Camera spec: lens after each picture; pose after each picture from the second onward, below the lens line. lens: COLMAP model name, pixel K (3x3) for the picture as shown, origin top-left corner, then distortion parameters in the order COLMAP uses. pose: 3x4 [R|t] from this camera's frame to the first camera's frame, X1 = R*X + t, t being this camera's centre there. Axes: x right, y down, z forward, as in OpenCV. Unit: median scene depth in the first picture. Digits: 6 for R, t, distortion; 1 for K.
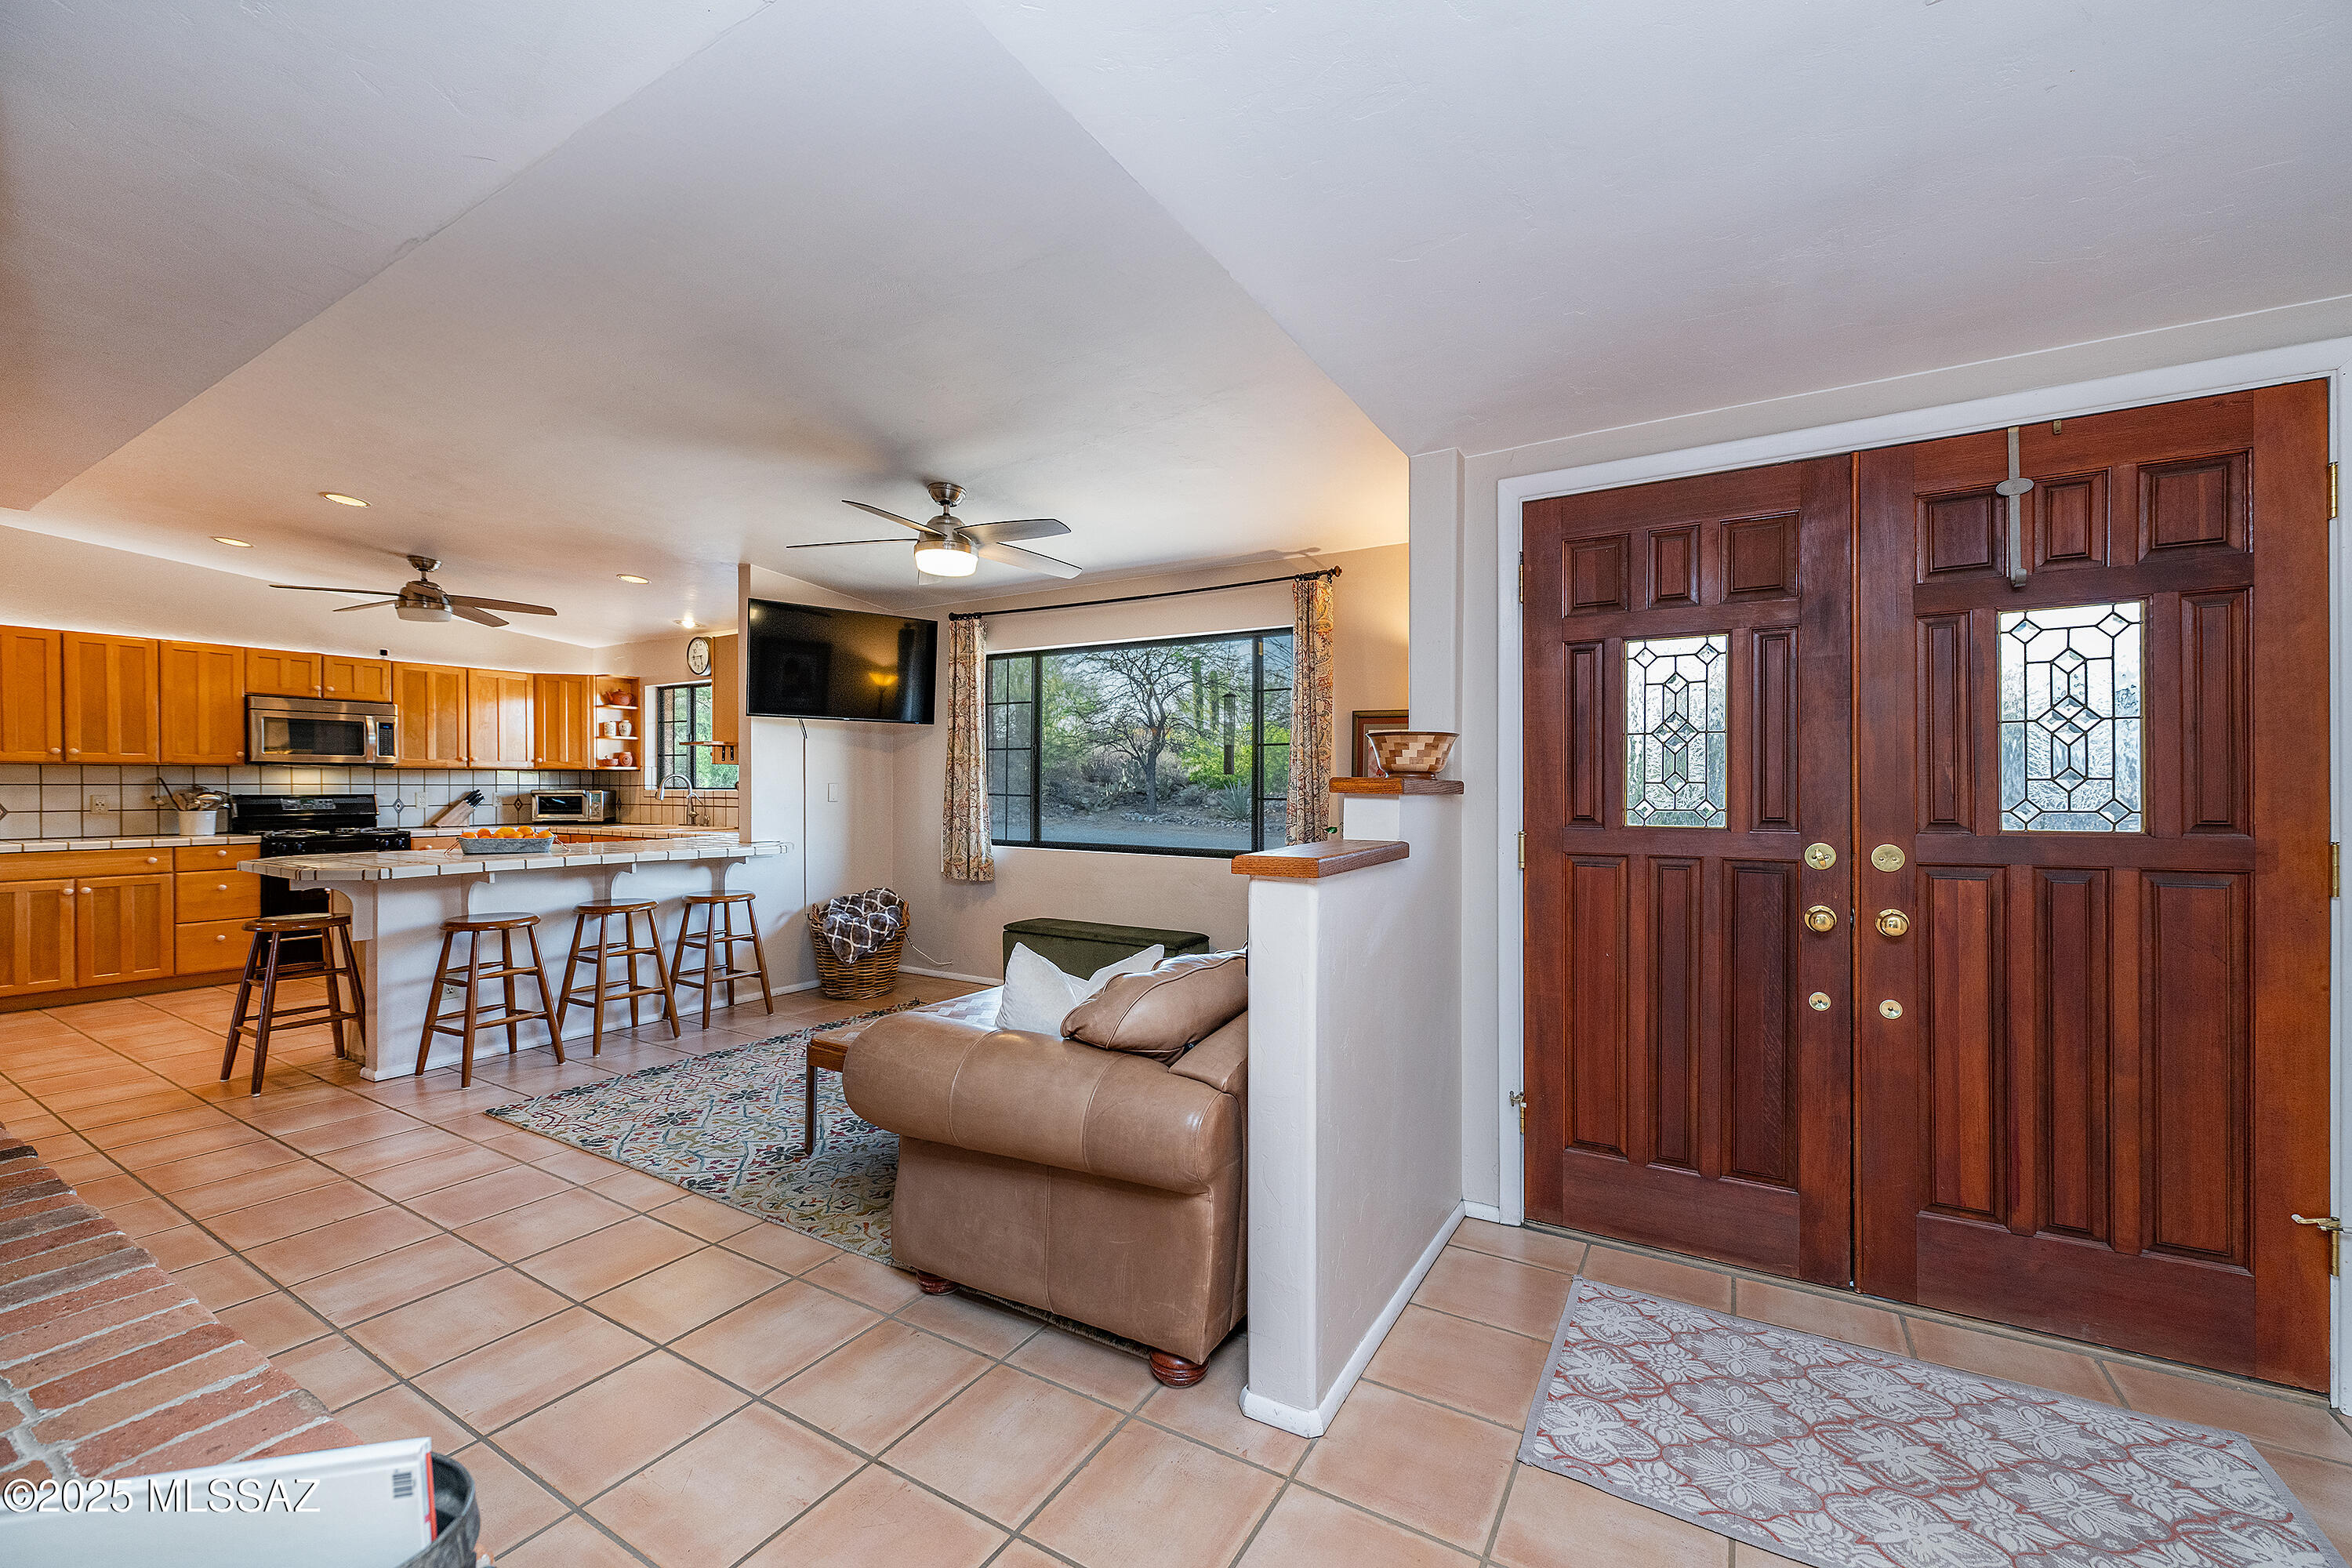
lens RADIAL K [[922.2, 0, 1134.7], [0, 922.2, 798.1], [0, 0, 1]] dist [0.003190, -0.001420]
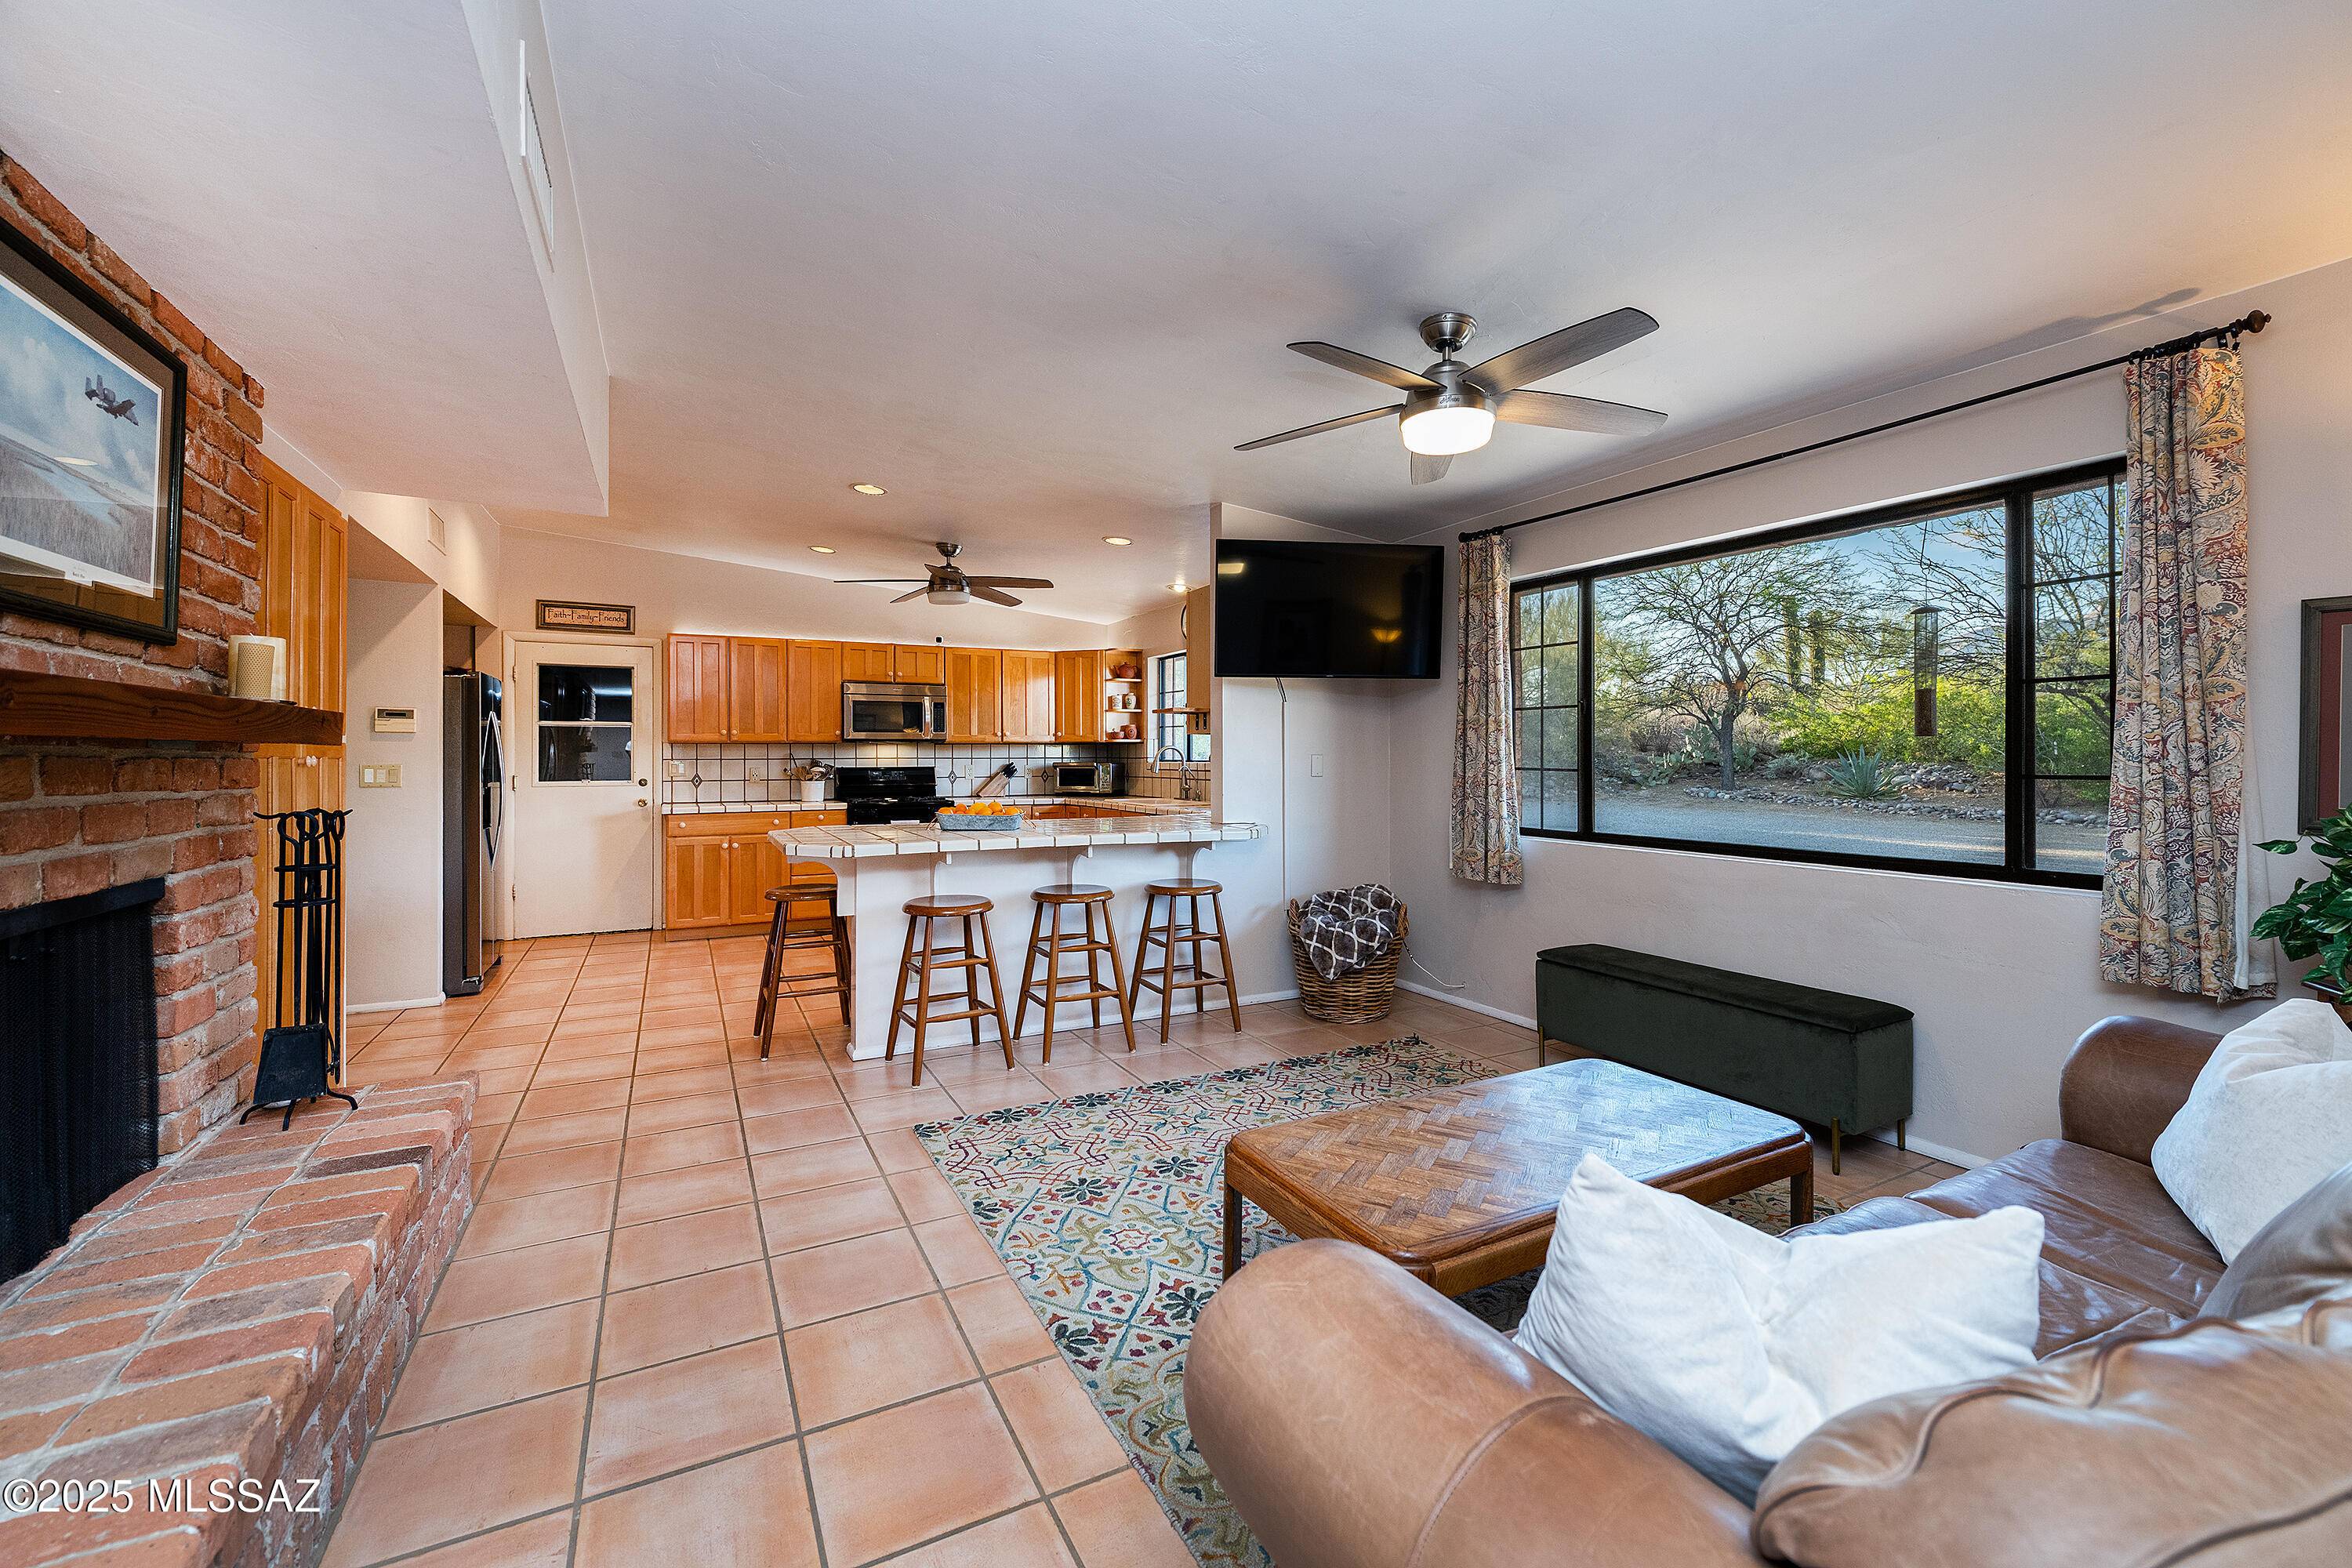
lens RADIAL K [[922.2, 0, 1157.4], [0, 922.2, 753.4], [0, 0, 1]] dist [0.003190, -0.001420]
pose [[0.863173, -0.006614, -0.504865, -0.030113], [-0.001994, 0.999862, -0.016508, -0.003104], [0.504904, 0.015256, 0.863041, 0.202857]]
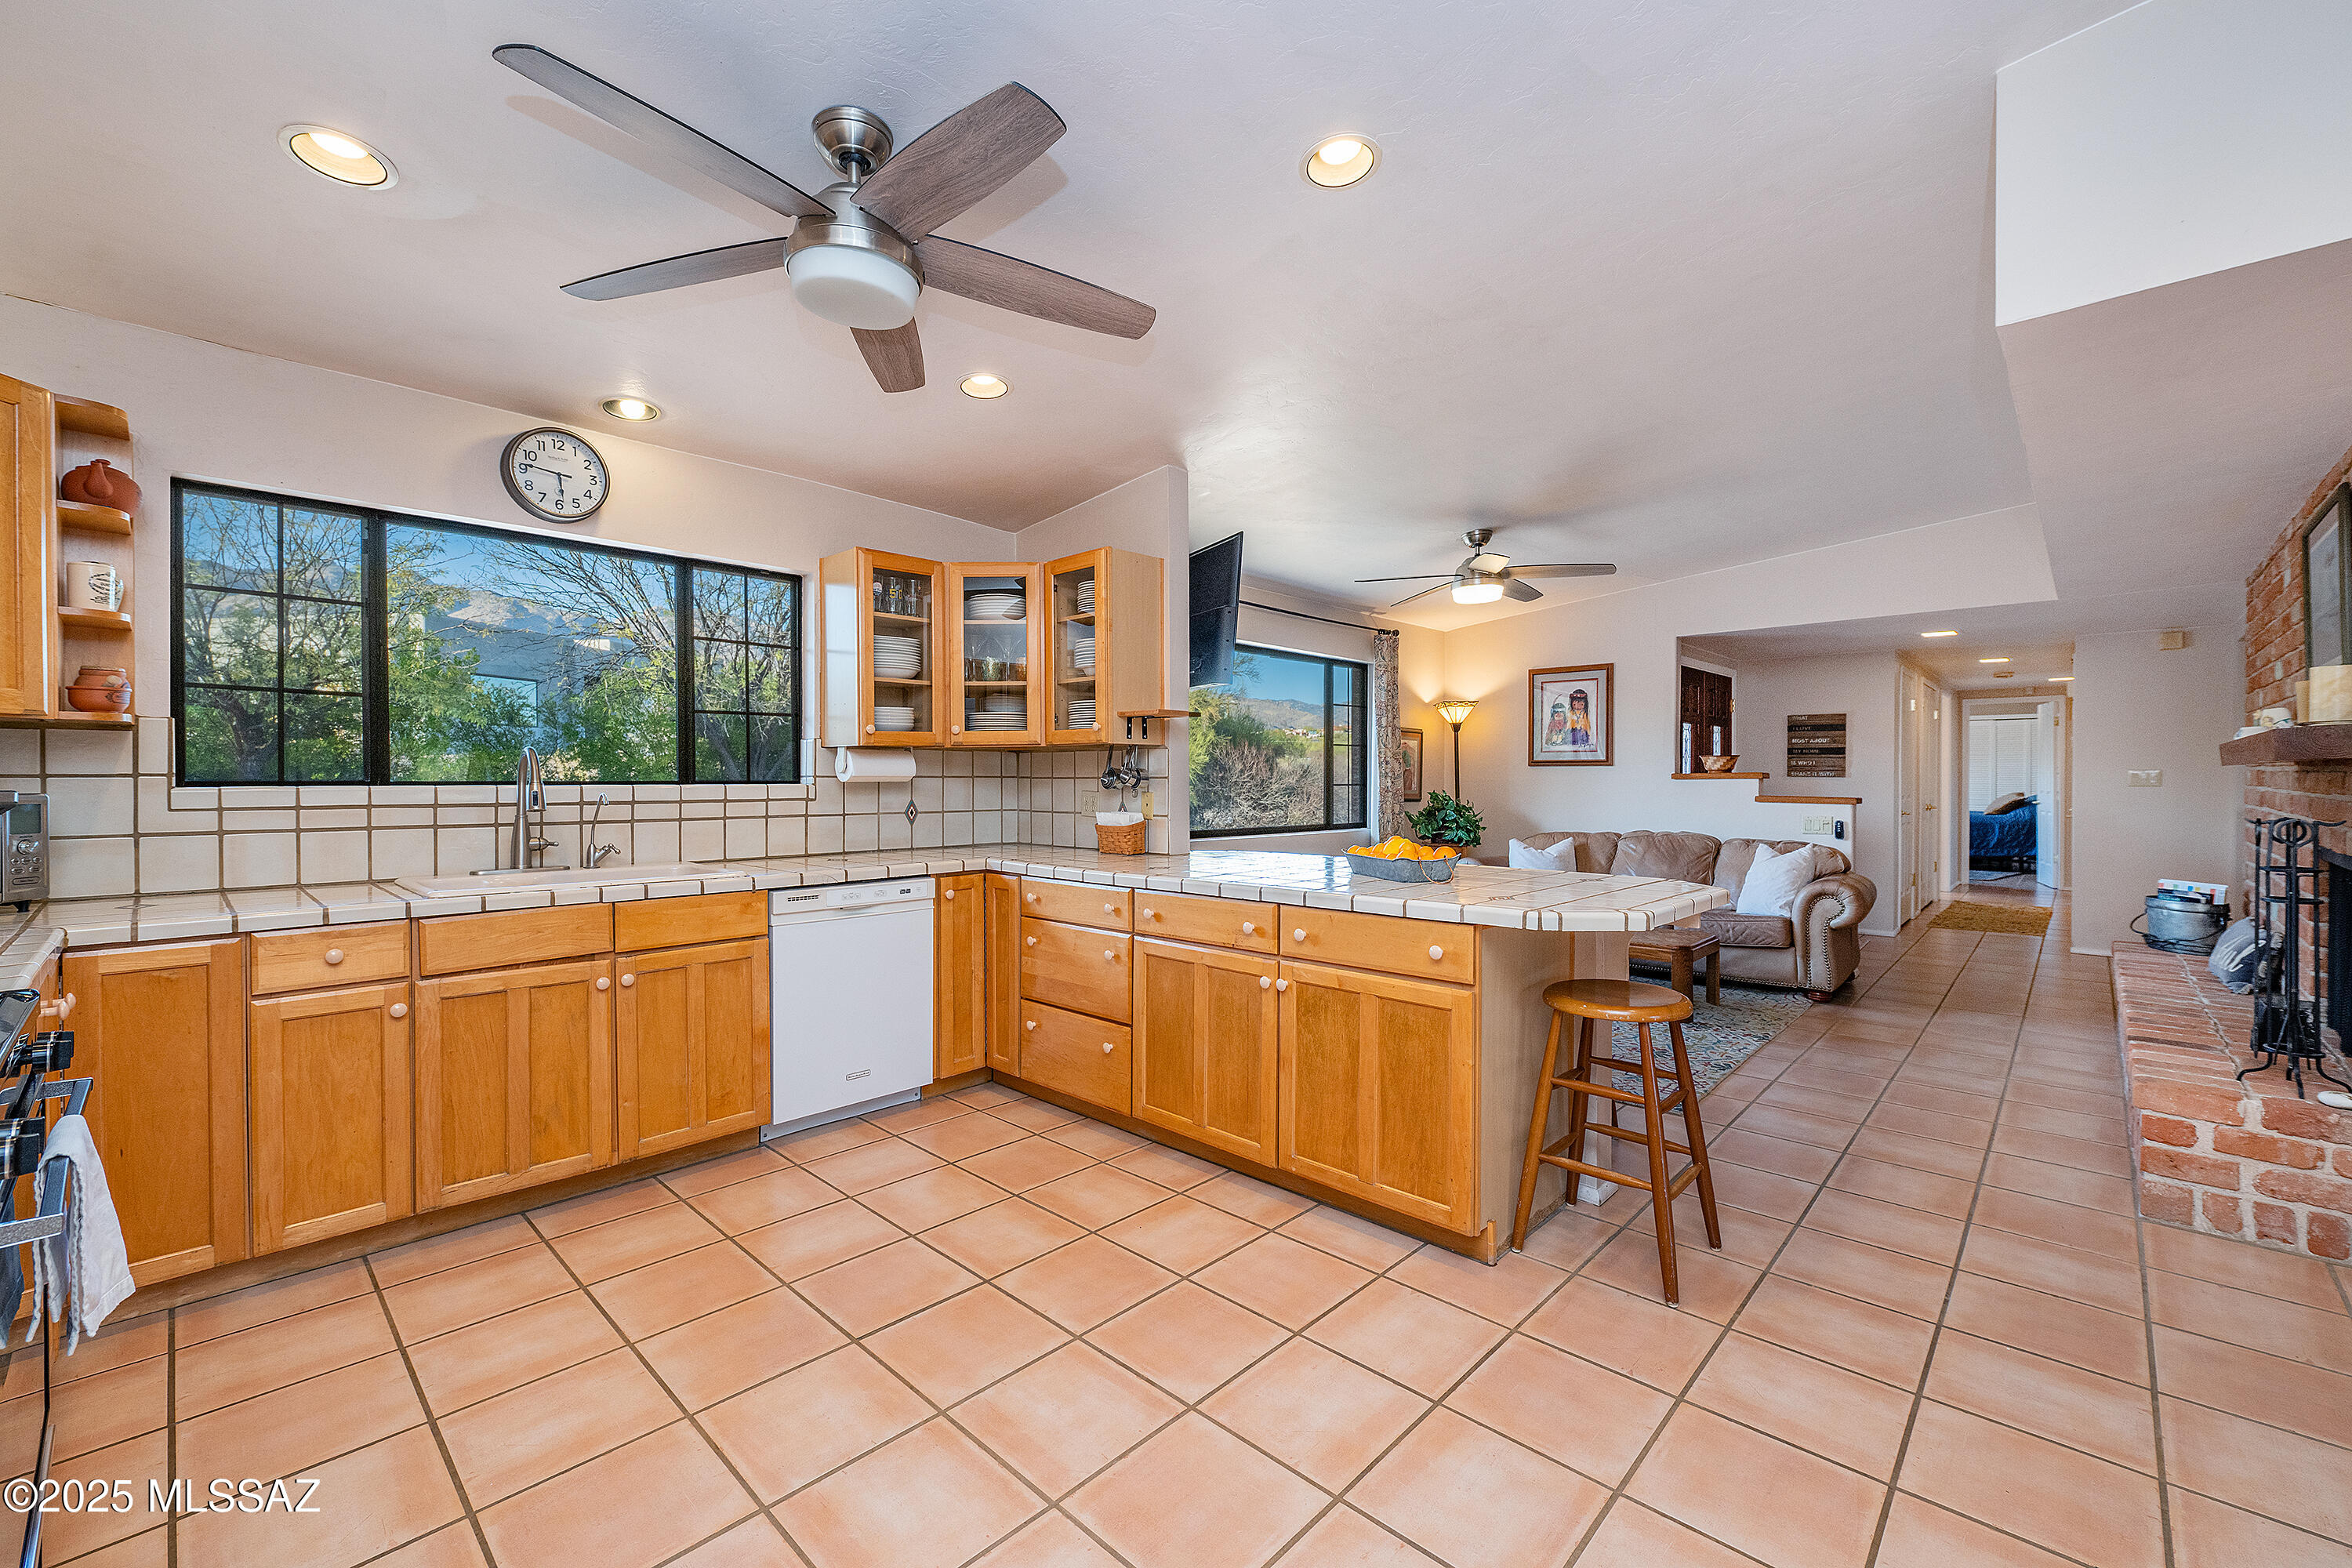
lens RADIAL K [[922.2, 0, 1168.8], [0, 922.2, 782.0], [0, 0, 1]] dist [0.003190, -0.001420]
pose [[0.202348, -0.006605, 0.979291, -1.043522], [0.005100, 0.999971, 0.005691, -0.014398], [-0.979300, 0.003842, 0.202376, 0.782613]]
